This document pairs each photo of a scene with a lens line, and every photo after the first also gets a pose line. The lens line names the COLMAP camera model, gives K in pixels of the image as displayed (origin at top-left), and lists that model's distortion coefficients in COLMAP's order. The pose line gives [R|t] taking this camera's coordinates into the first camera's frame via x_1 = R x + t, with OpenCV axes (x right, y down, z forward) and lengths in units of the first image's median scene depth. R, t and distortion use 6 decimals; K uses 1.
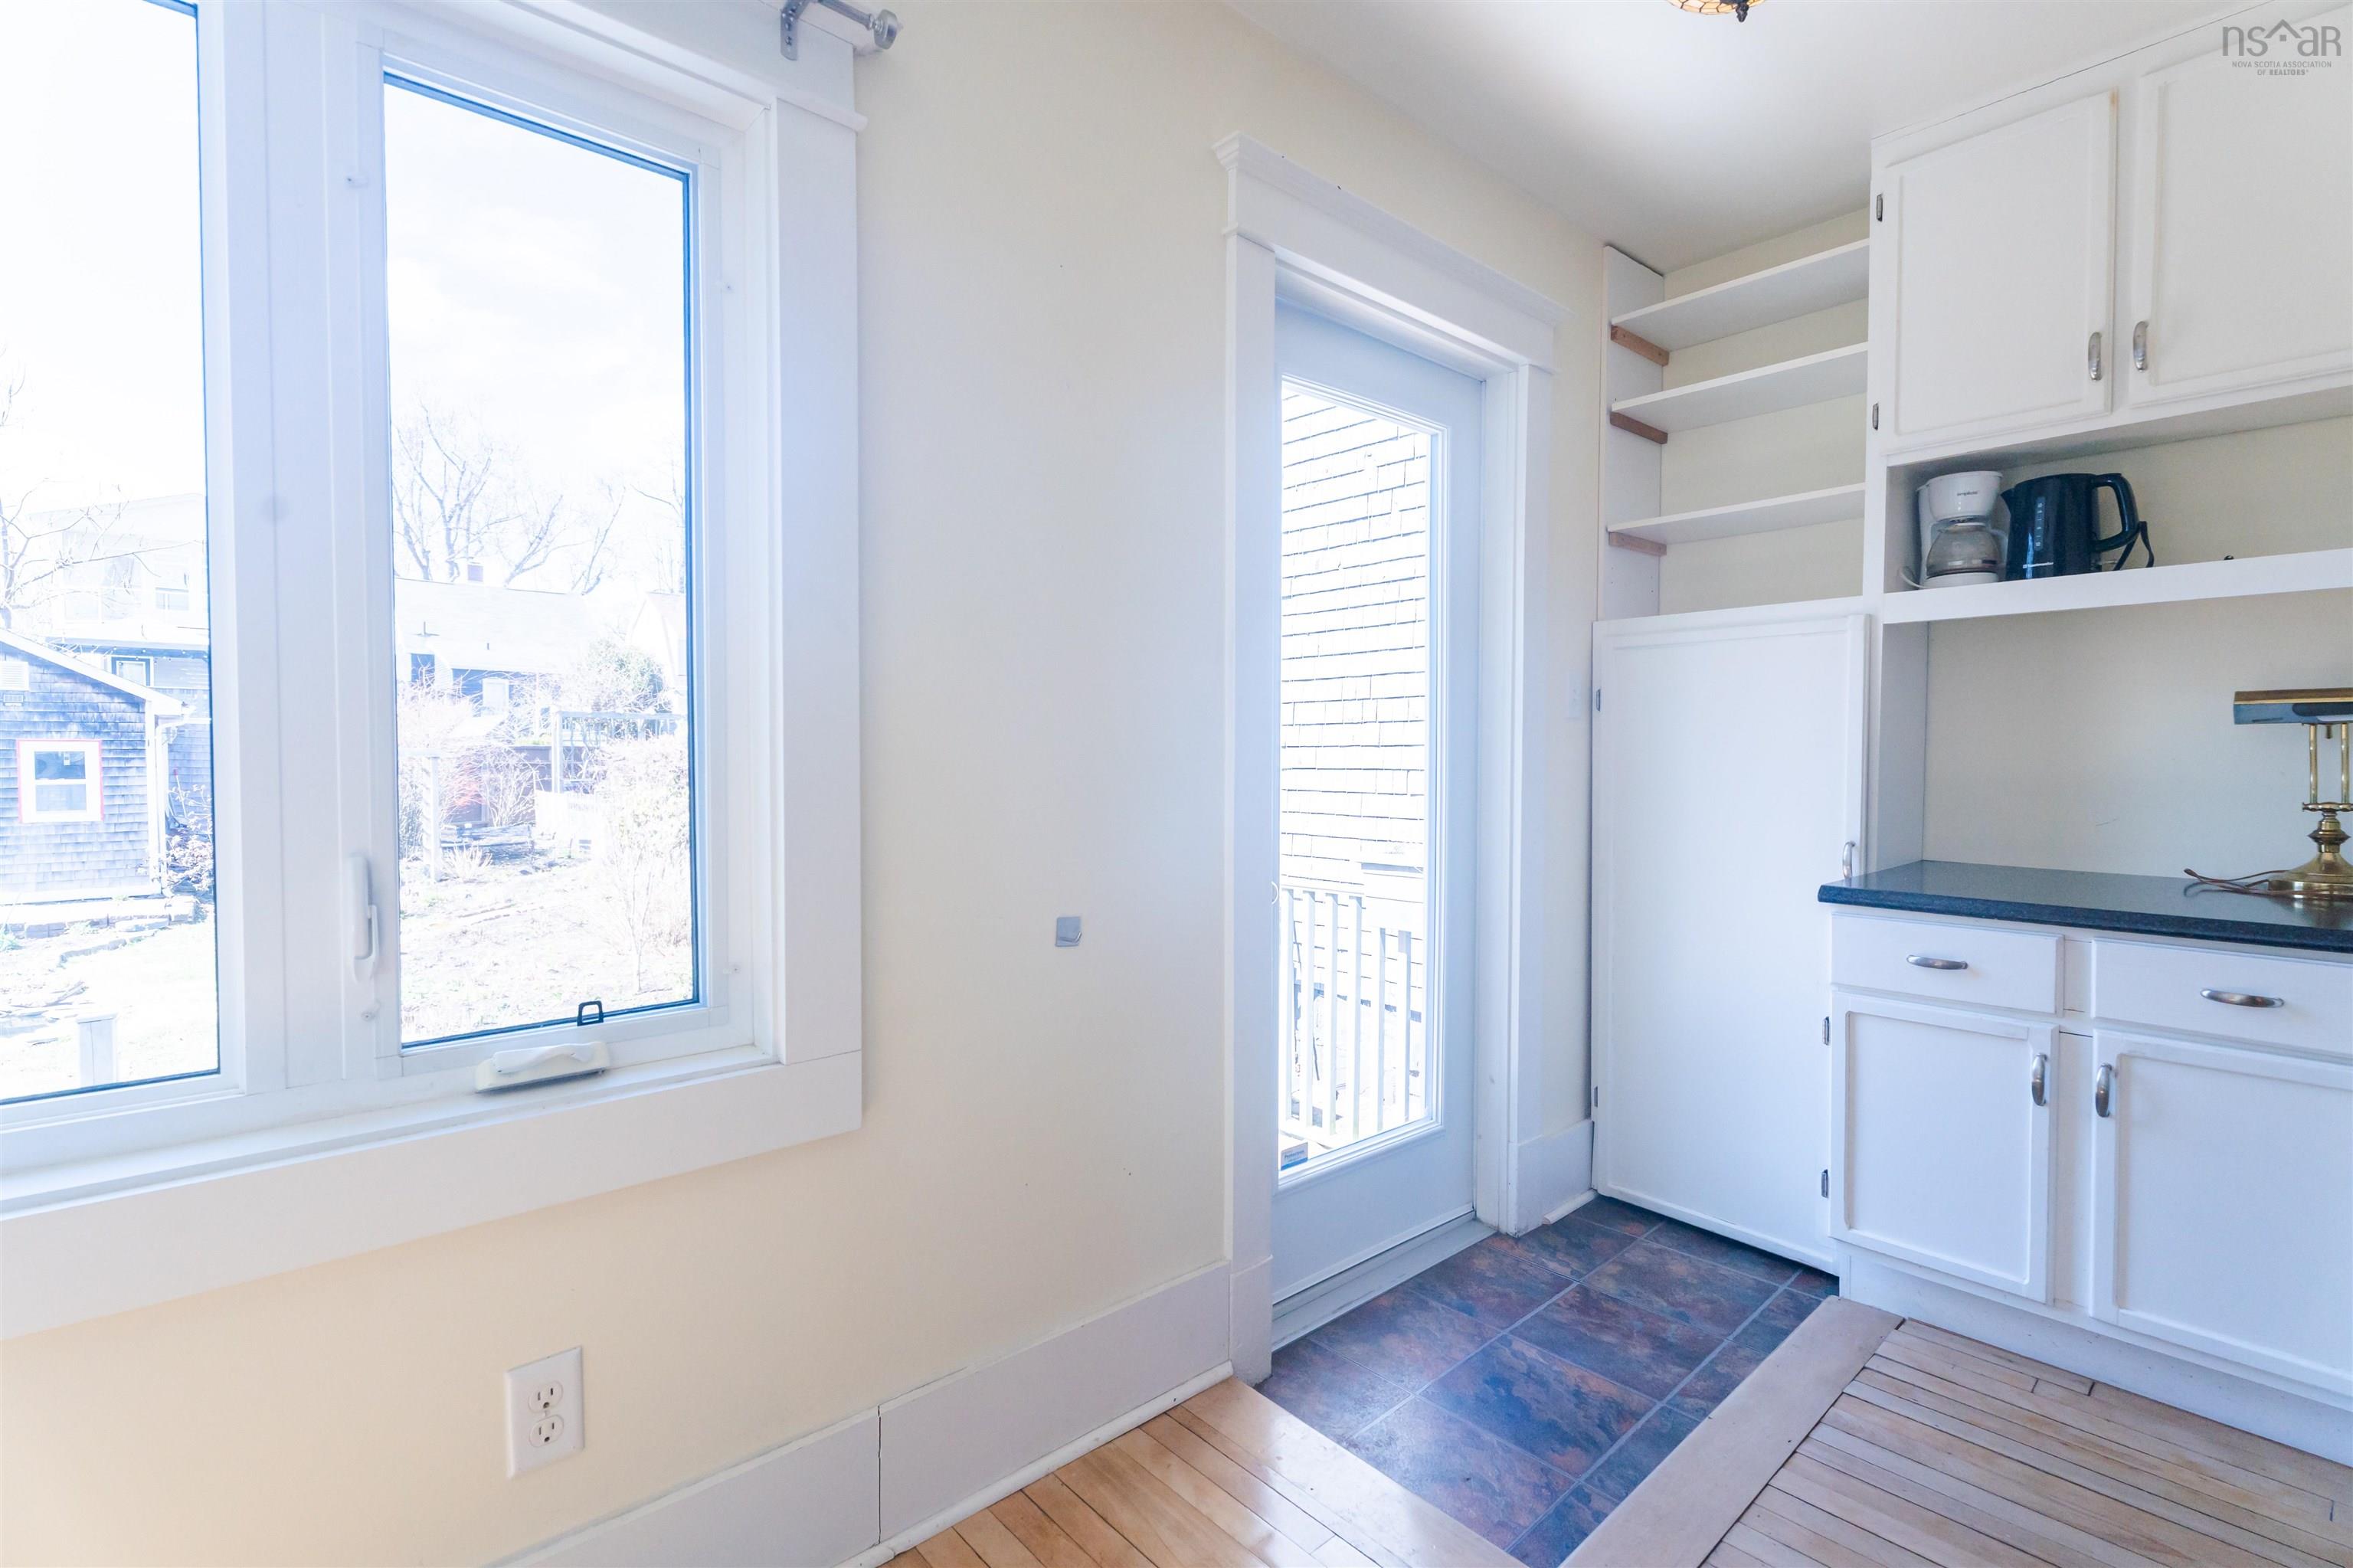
lens RADIAL K [[1070.1, 0, 1166.3], [0, 1070.1, 765.5], [0, 0, 1]] dist [-0.001165, 0.002129]
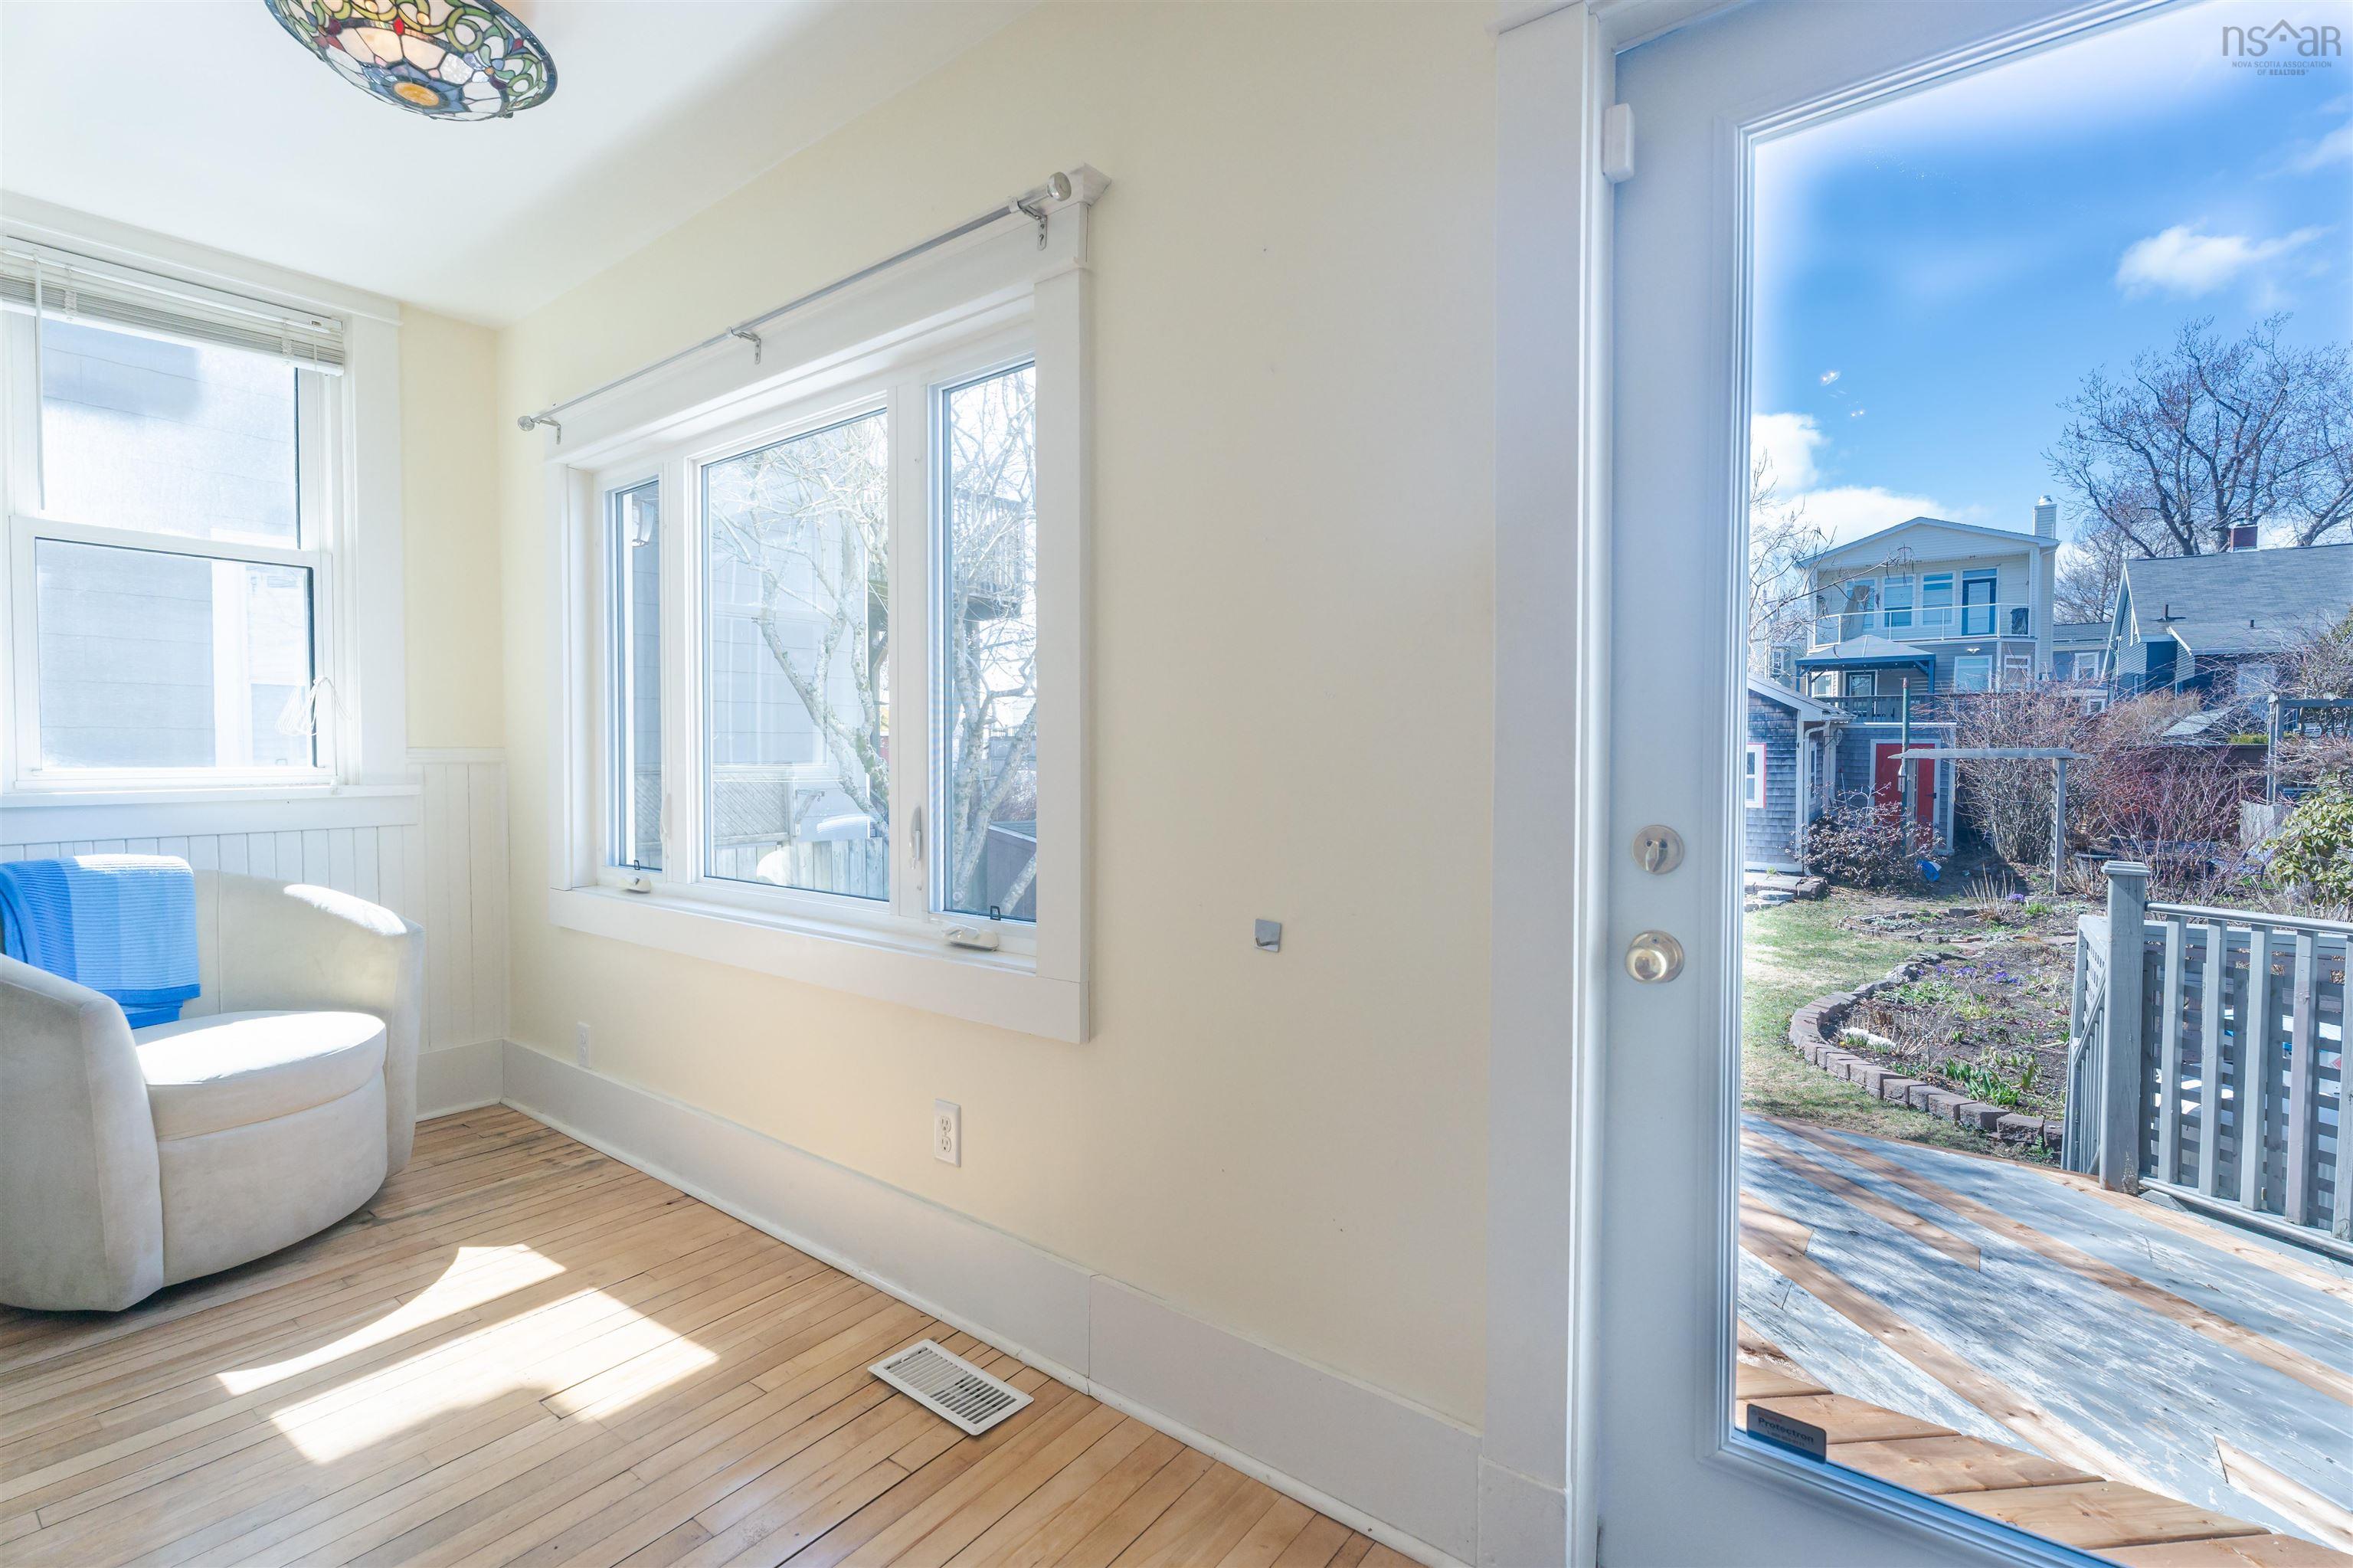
lens RADIAL K [[1070.1, 0, 1154.2], [0, 1070.1, 788.9], [0, 0, 1]] dist [-0.001165, 0.002129]
pose [[0.175771, 0.033461, -0.983862, 0.086902], [-0.012936, 0.999414, 0.031679, -0.000757], [0.984346, 0.007159, 0.176101, 0.074947]]
